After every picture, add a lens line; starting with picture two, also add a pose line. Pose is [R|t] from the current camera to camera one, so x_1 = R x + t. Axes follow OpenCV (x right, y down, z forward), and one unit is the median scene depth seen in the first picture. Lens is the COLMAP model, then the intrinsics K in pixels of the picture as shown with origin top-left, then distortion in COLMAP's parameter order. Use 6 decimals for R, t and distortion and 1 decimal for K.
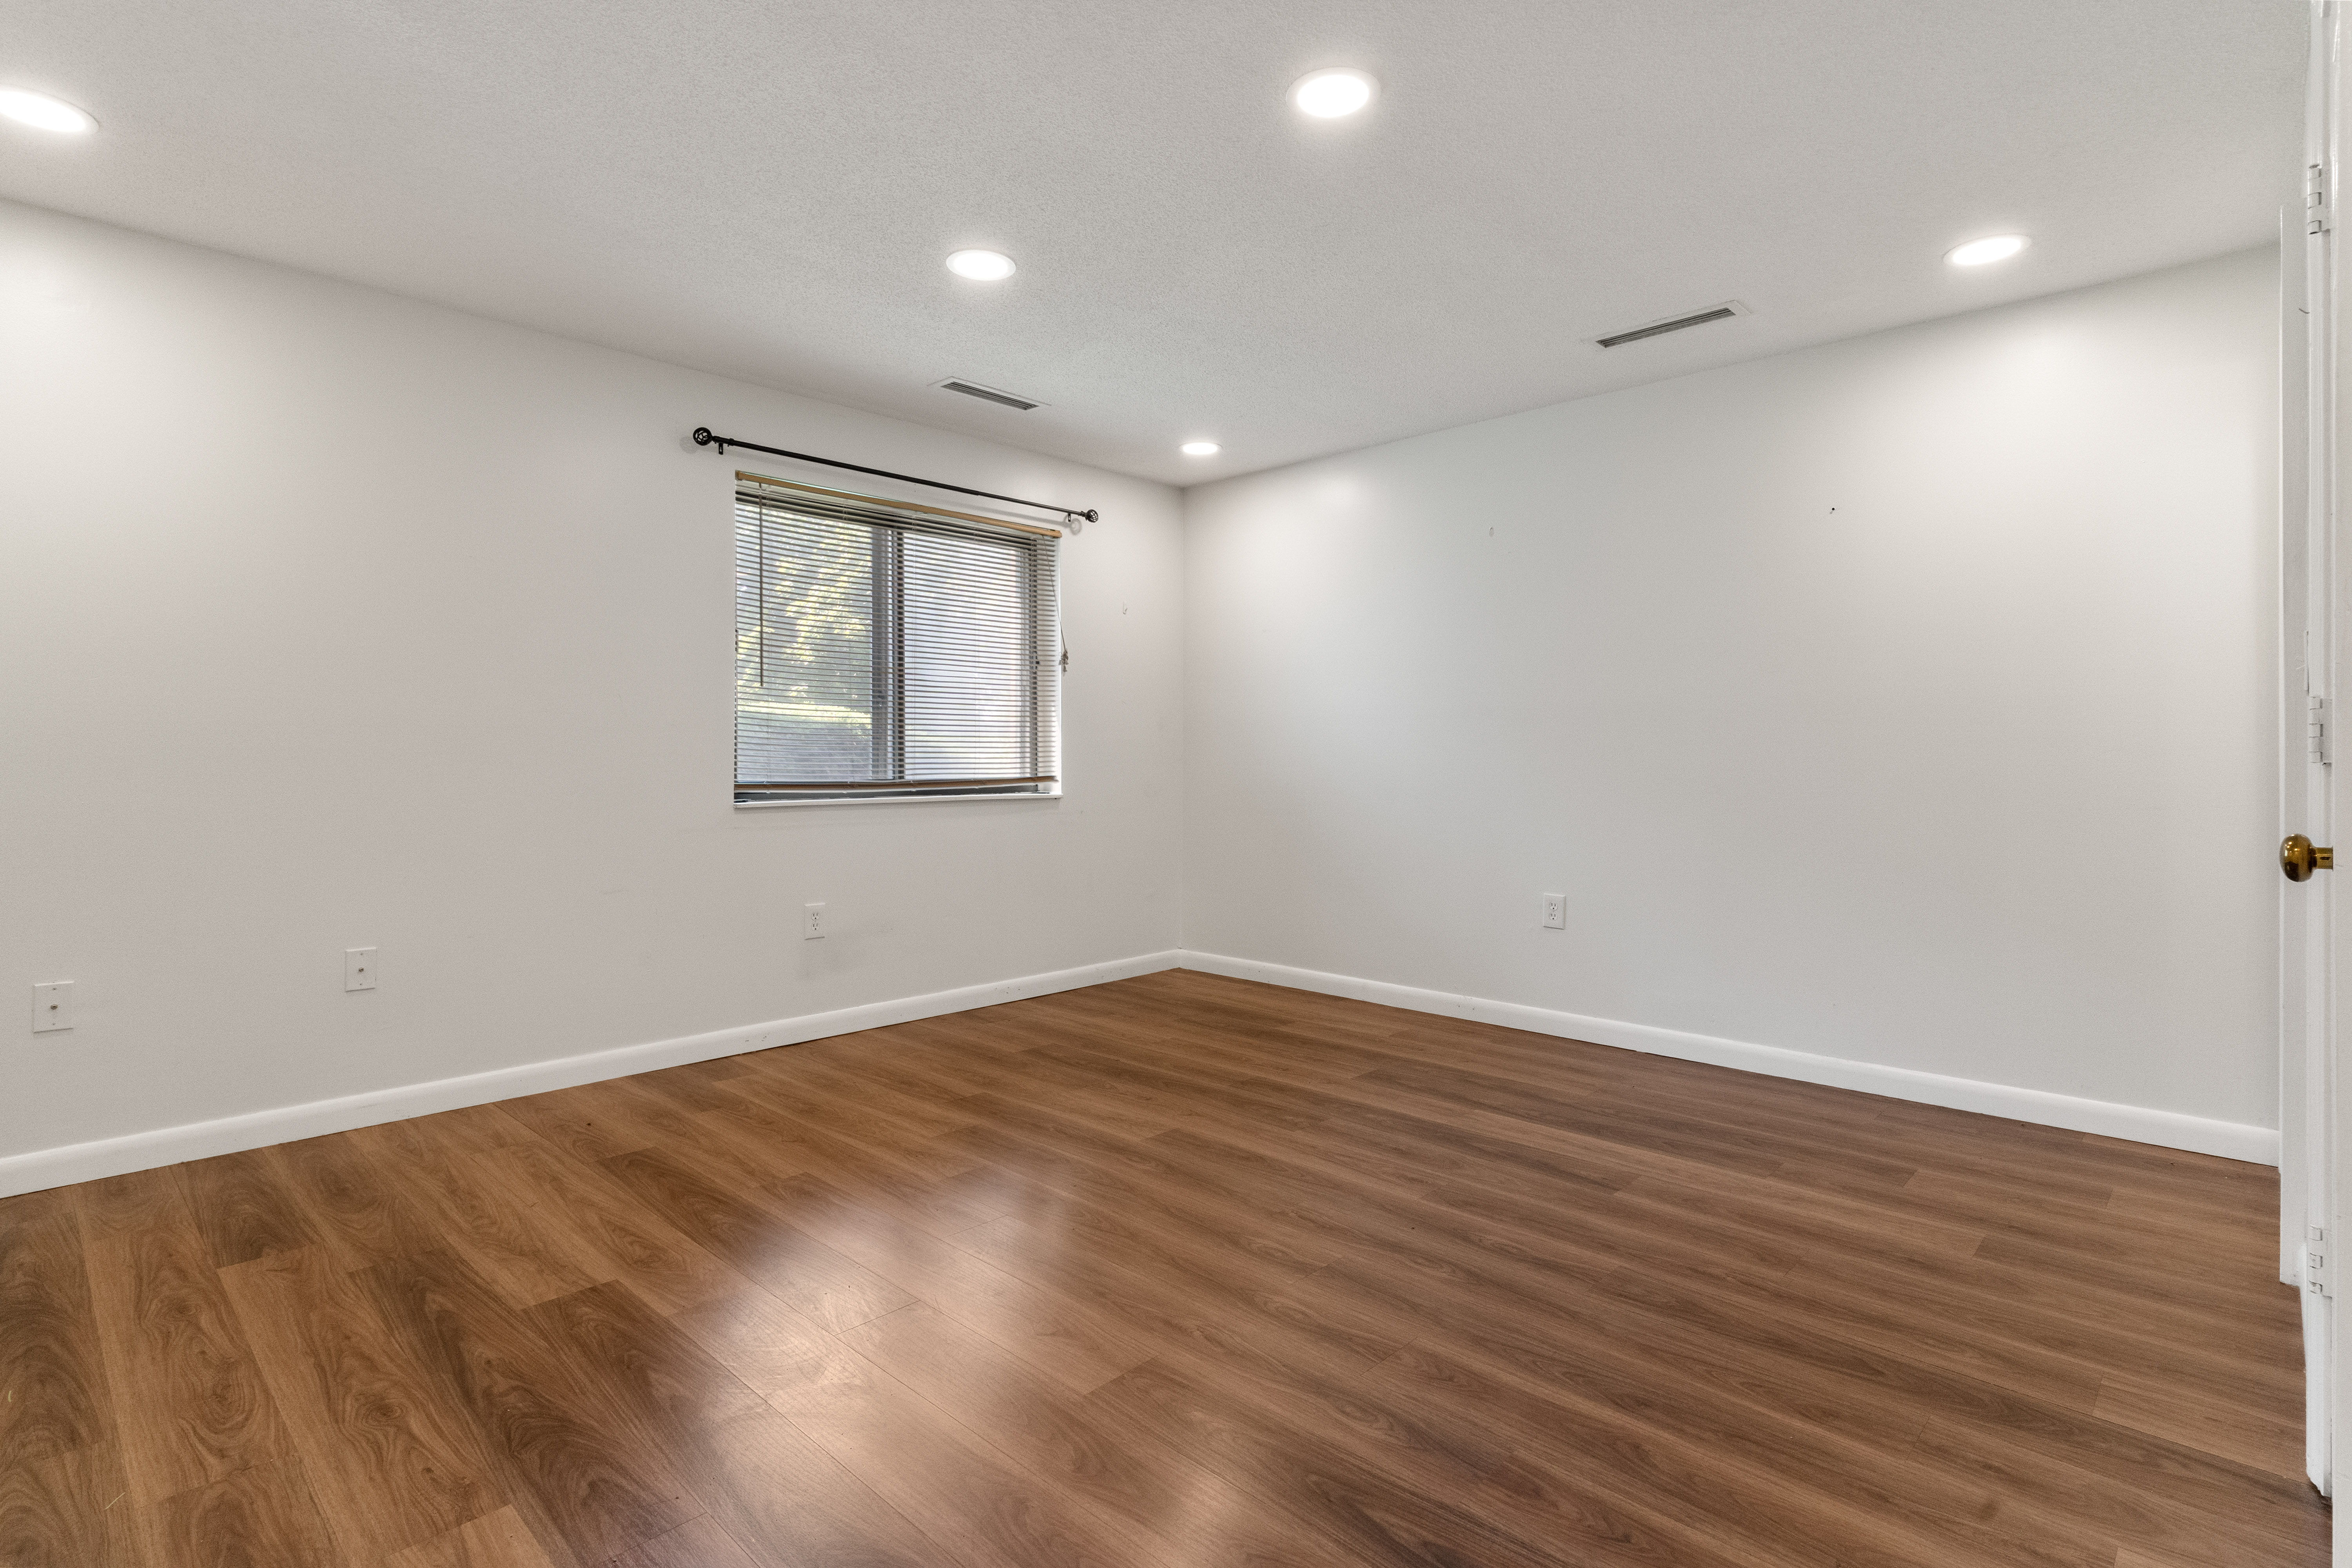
lens RADIAL K [[1135.6, 0, 1174.5], [0, 1135.6, 771.9], [0, 0, 1]] dist [0.004319, 0.000256]
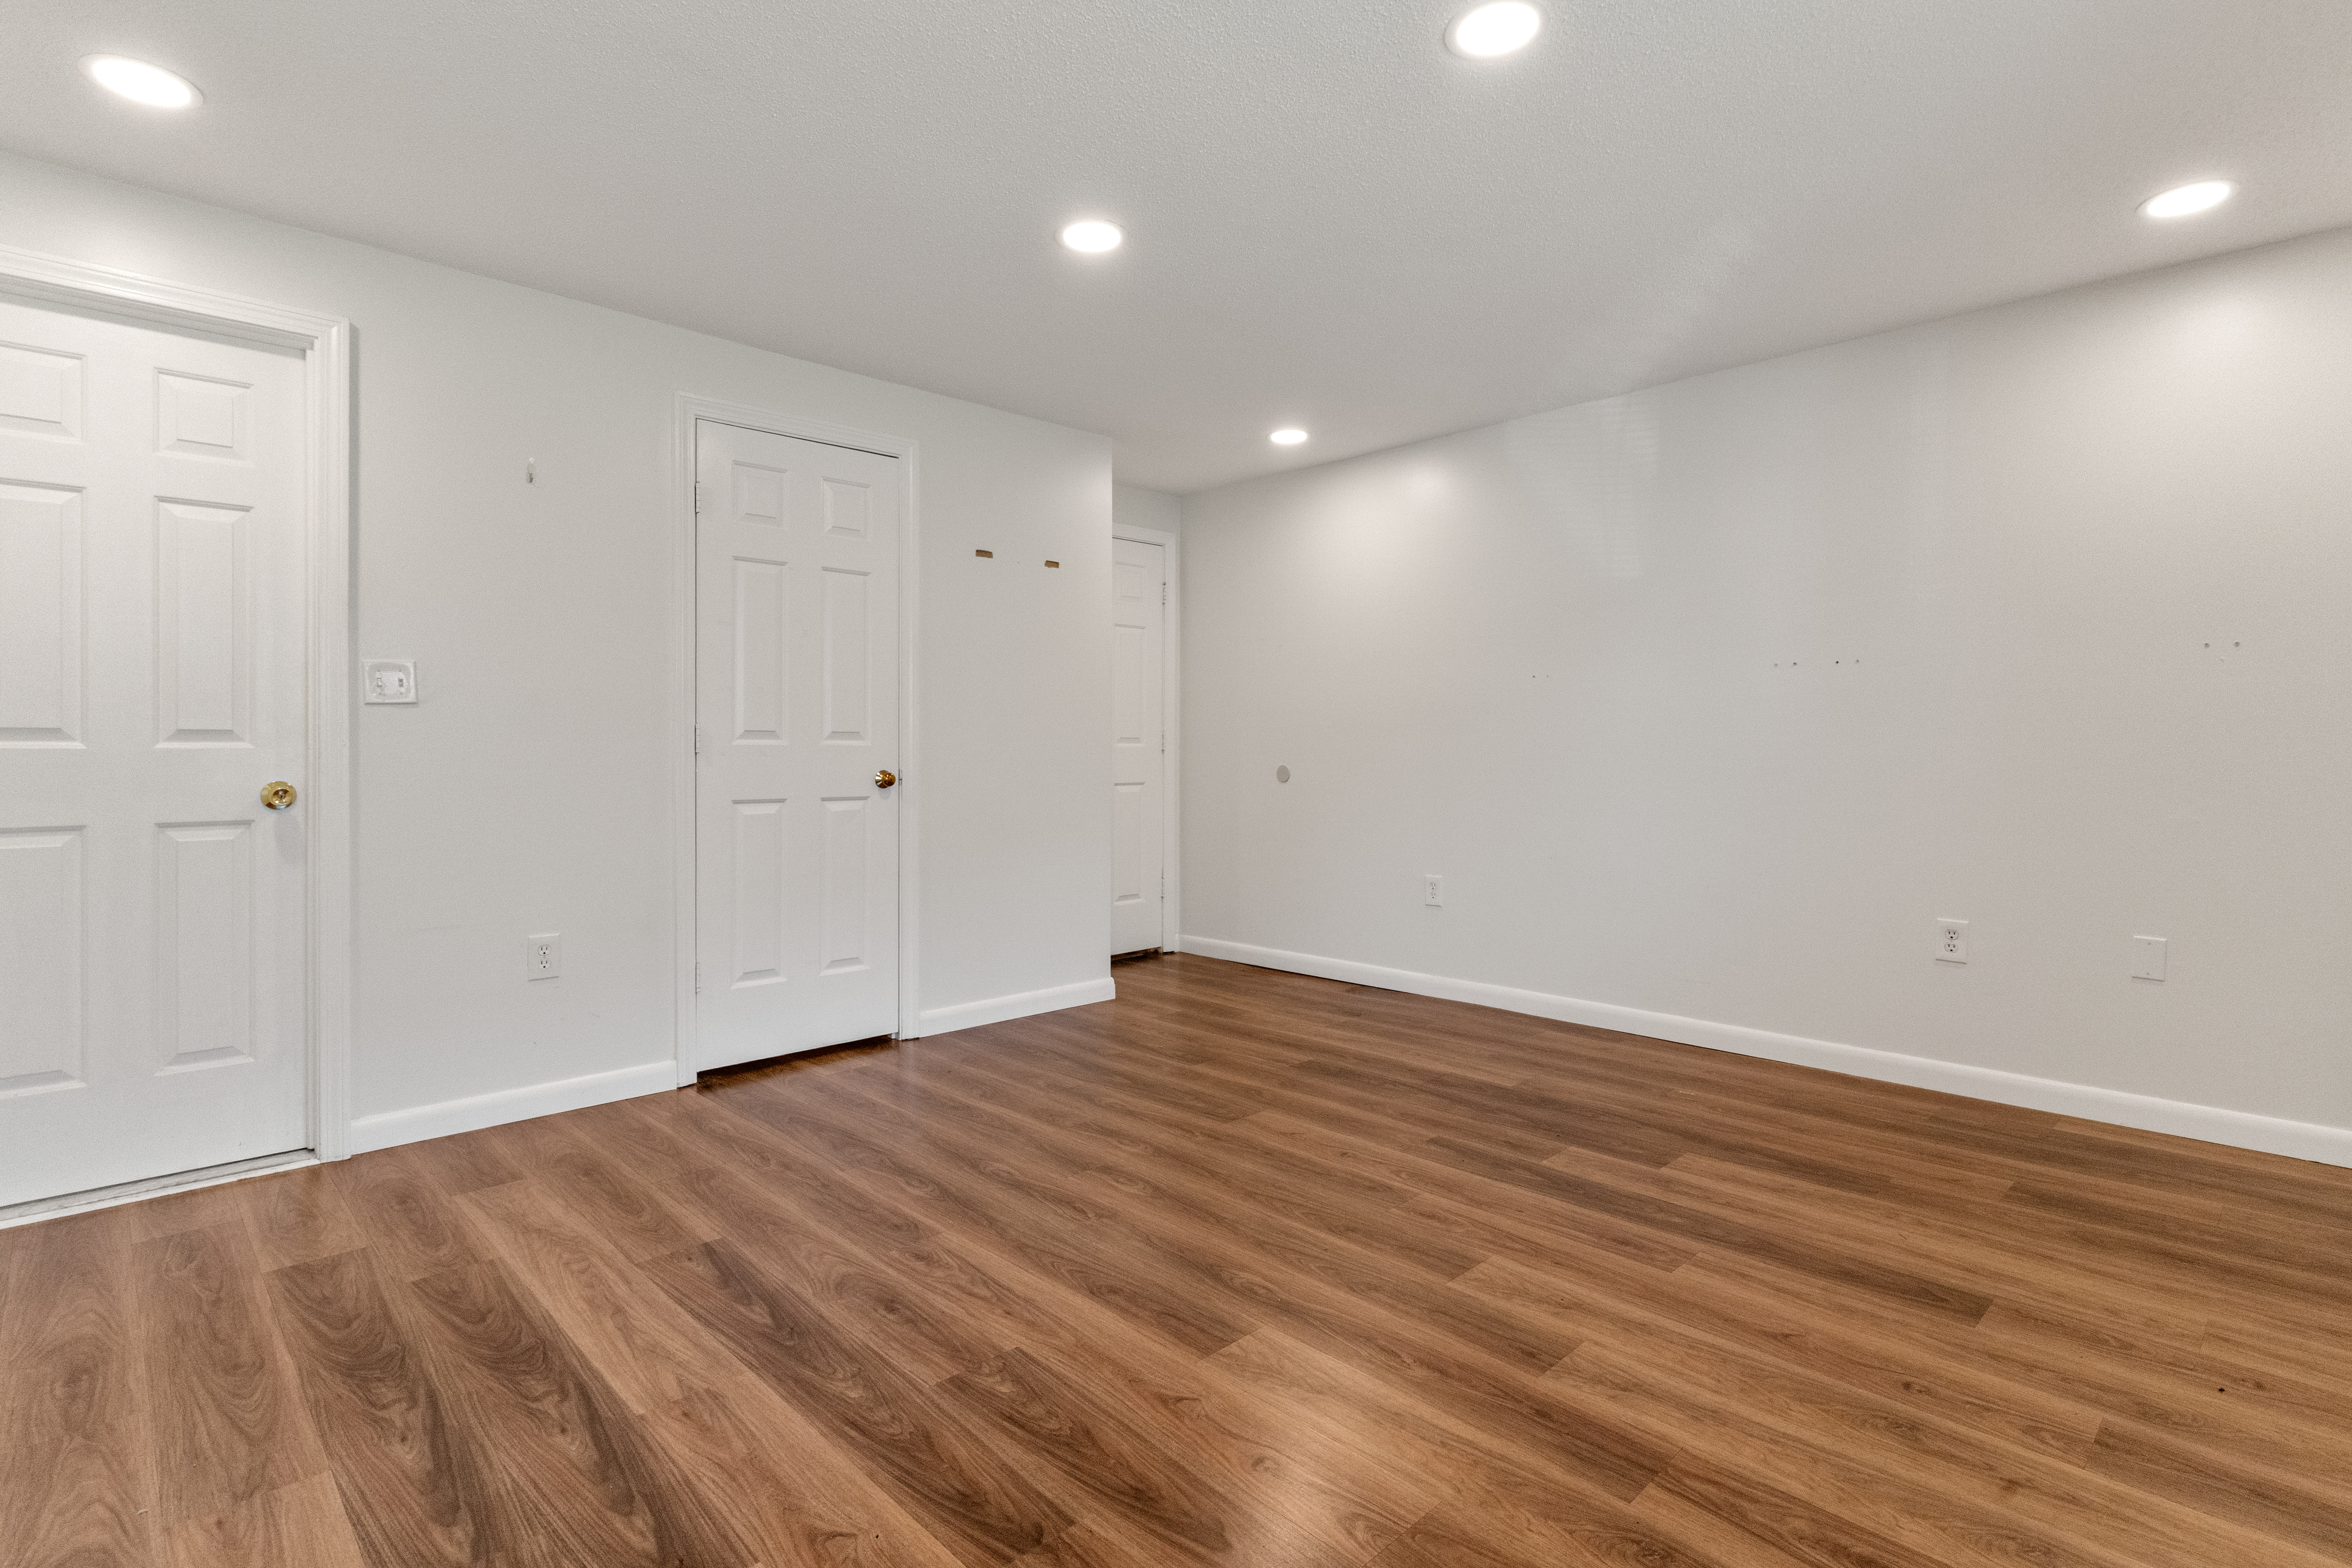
lens RADIAL K [[1135.6, 0, 1176.3], [0, 1135.6, 772.2], [0, 0, 1]] dist [0.004319, 0.000256]
pose [[-0.999221, -0.002663, 0.039373, -0.007358], [-0.001387, 0.999474, 0.032399, -0.024589], [-0.039439, 0.032319, -0.998699, 1.797322]]
